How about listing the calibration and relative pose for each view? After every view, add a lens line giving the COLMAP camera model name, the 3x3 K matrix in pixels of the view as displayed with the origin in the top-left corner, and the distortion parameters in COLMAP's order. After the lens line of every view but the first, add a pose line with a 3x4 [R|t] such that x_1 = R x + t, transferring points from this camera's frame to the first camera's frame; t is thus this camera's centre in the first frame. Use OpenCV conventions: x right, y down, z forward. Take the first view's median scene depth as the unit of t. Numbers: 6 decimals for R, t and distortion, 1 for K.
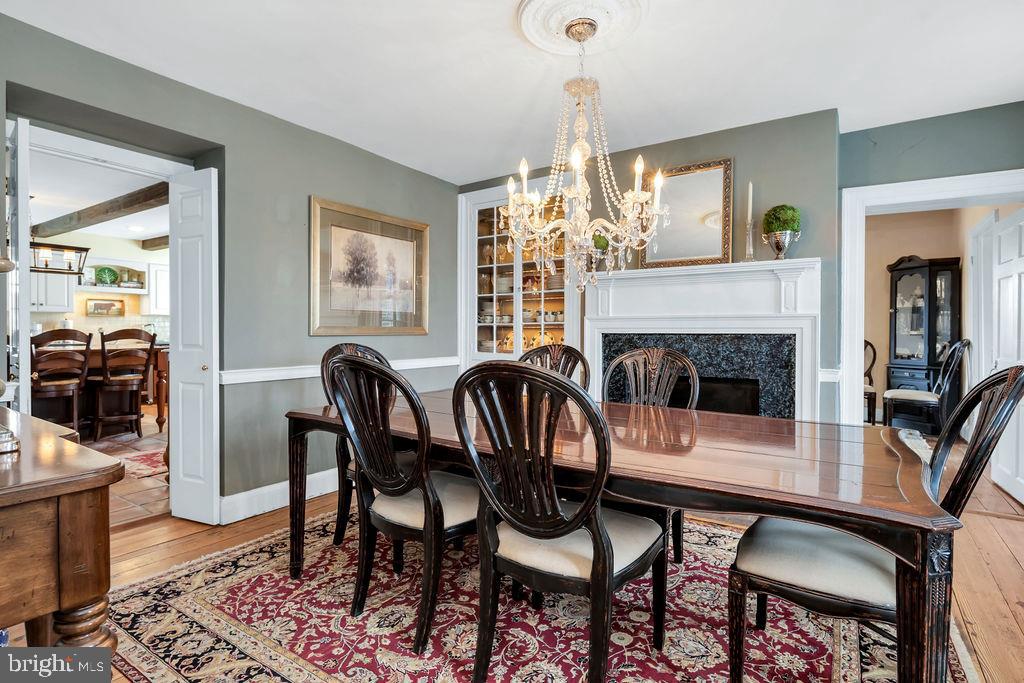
lens RADIAL K [[511.2, 0, 504.8], [0, 511.2, 330.4], [0, 0, 1]] dist [0.000446, -0.000022]
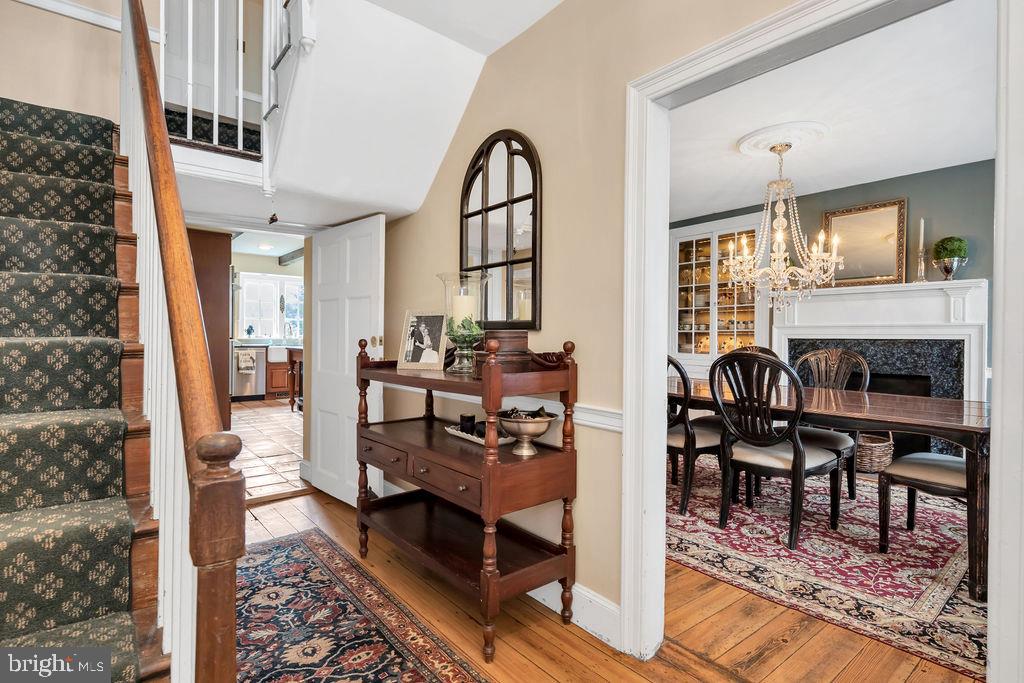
lens RADIAL K [[502.8, 0, 510.0], [0, 502.8, 335.2], [0, 0, 1]] dist [0.000910, -0.001600]
pose [[0.956114, 0.002361, -0.292986, -0.132793], [-0.002304, 0.999997, 0.000540, -0.001587], [0.292987, 0.000159, 0.956116, -0.505970]]
